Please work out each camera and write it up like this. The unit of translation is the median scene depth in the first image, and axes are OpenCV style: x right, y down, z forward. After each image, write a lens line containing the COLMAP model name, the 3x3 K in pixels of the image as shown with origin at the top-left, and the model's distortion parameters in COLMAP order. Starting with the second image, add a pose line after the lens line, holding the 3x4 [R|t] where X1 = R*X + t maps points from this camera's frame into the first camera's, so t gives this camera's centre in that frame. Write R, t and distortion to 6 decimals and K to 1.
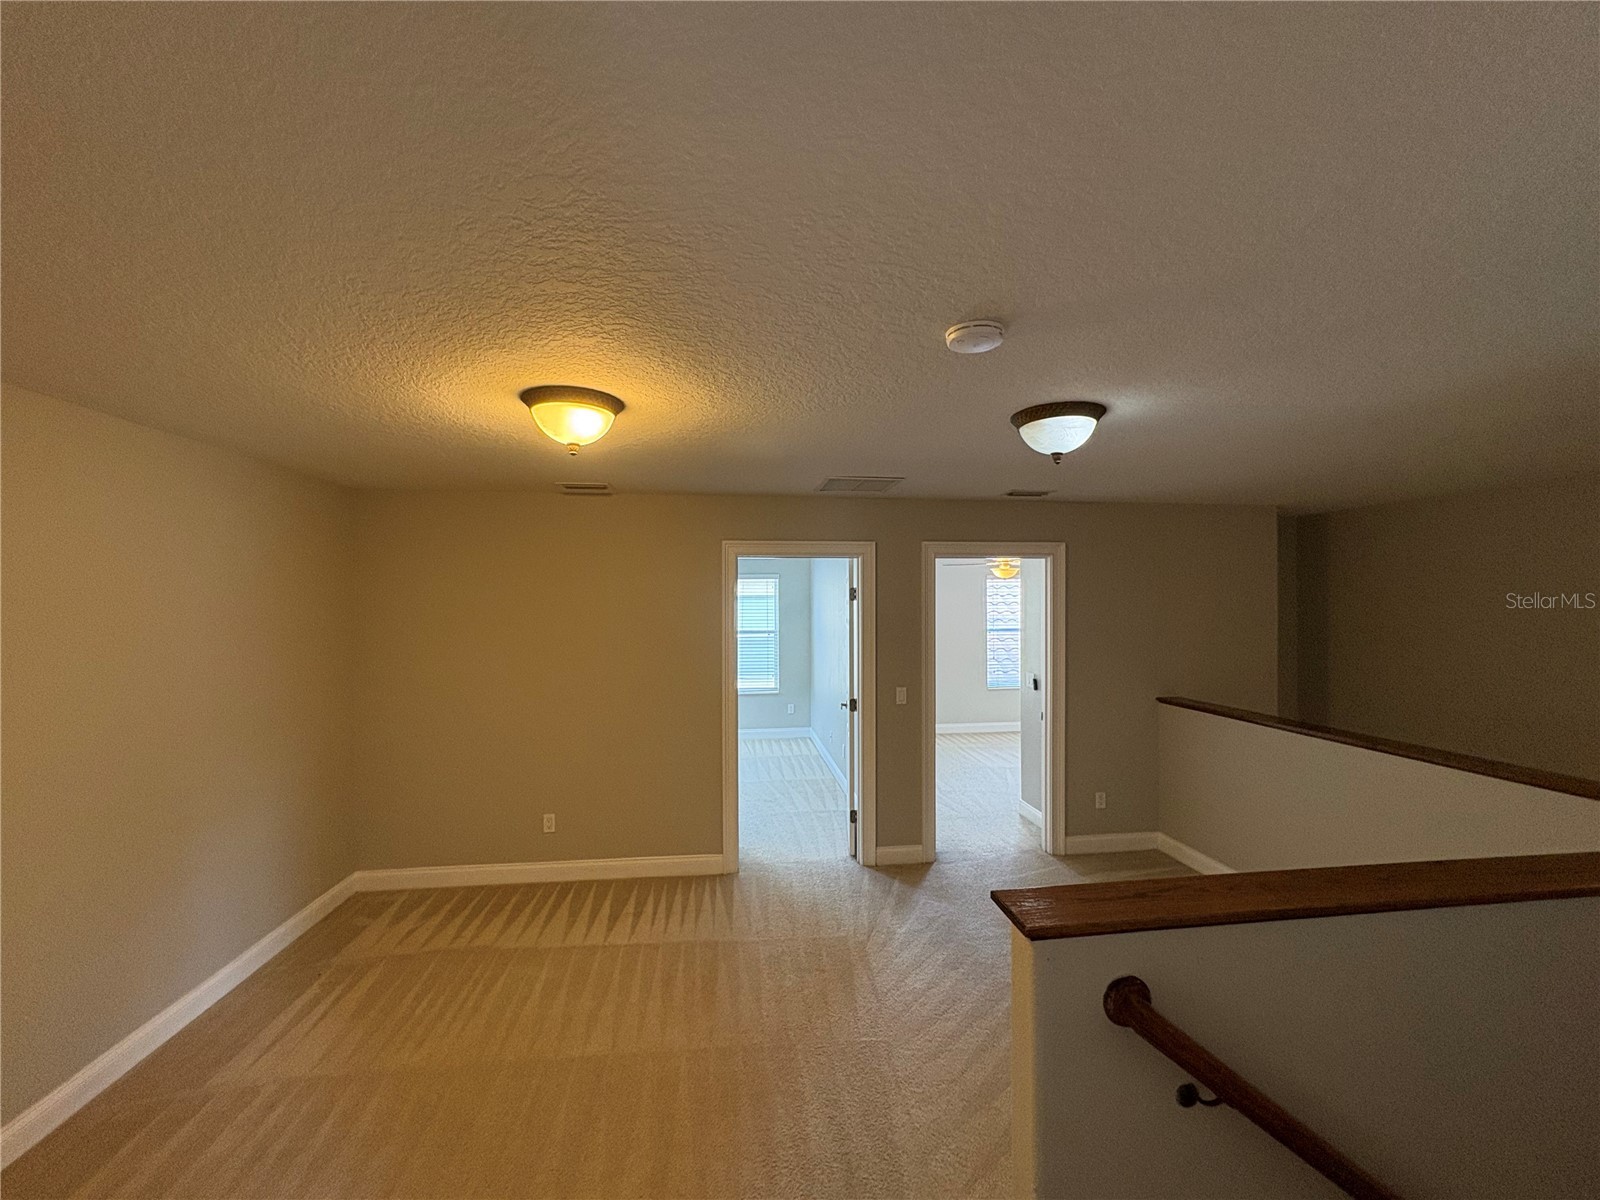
lens RADIAL K [[637.5, 0, 804.2], [0, 637.5, 601.5], [0, 0, 1]] dist [0.001511, 0.000413]
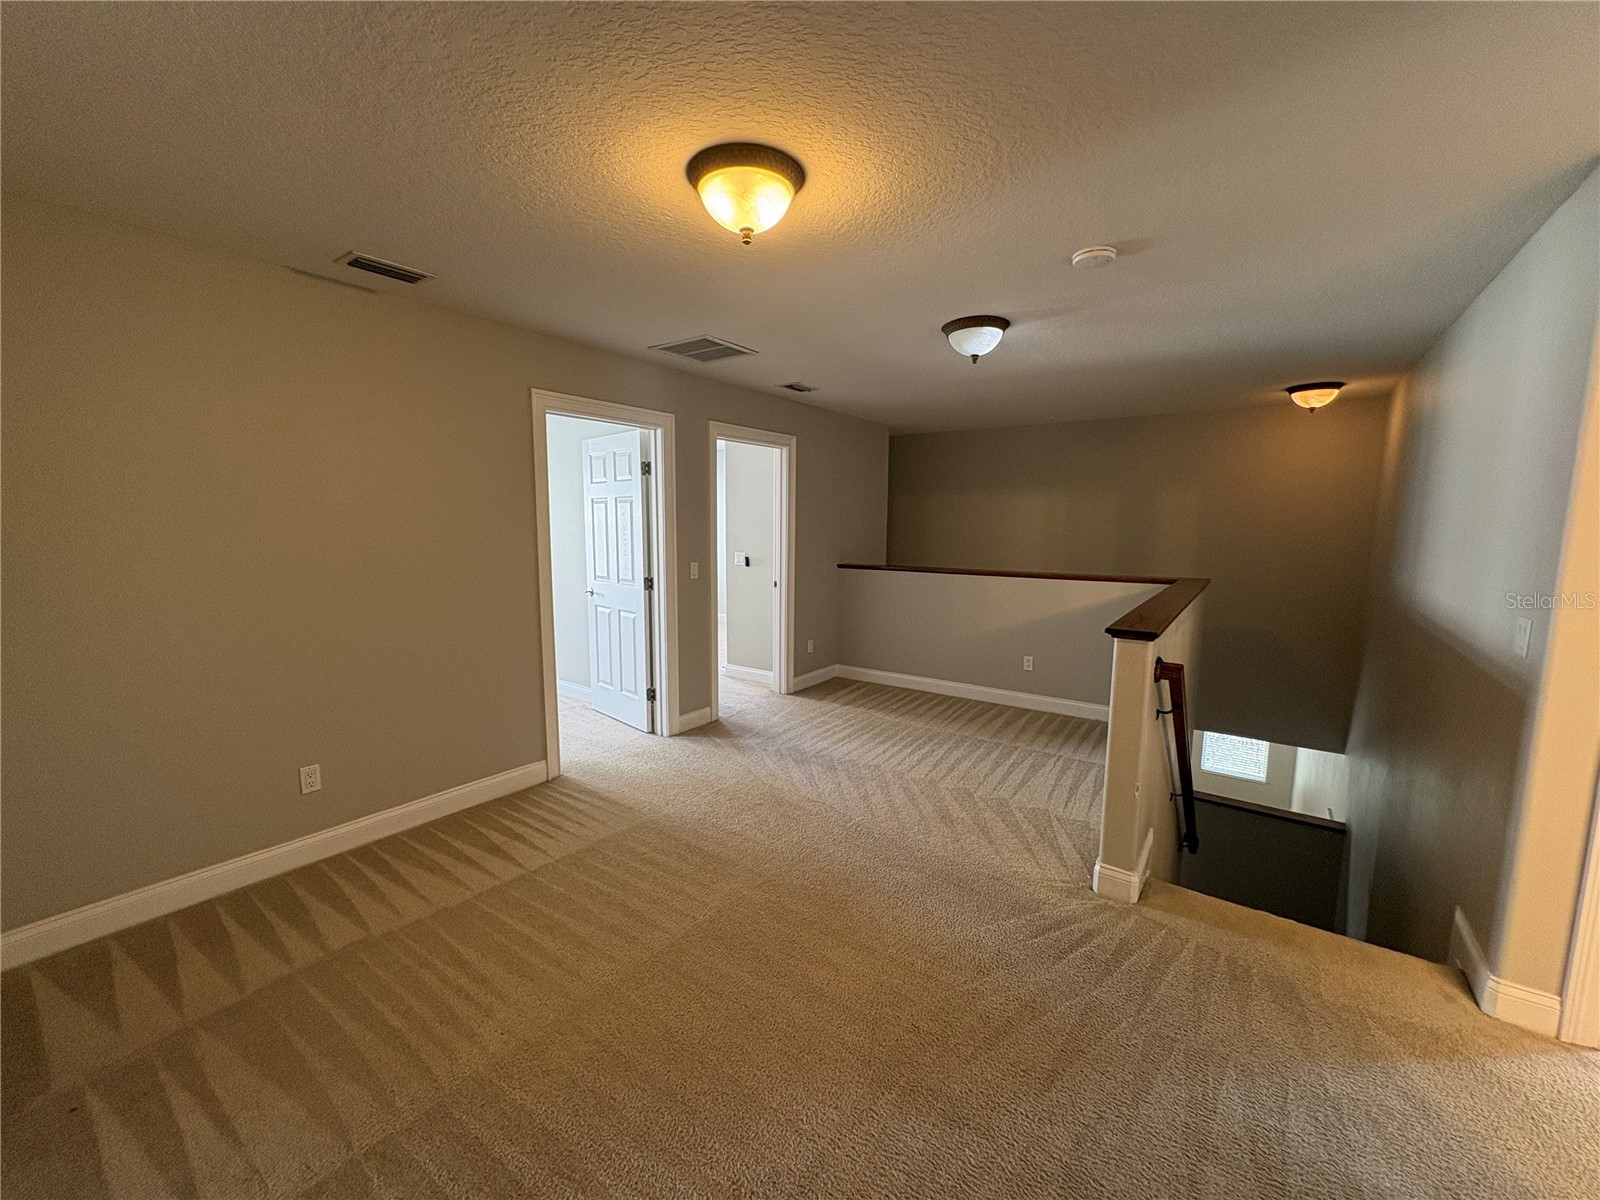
lens RADIAL K [[637.5, 0, 797.7], [0, 637.5, 601.7], [0, 0, 1]] dist [0.001511, 0.000413]
pose [[0.680513, -0.083970, 0.727909, -0.531386], [-0.009072, 0.992370, 0.122959, 0.074715], [-0.732680, -0.090278, 0.674559, 0.186383]]
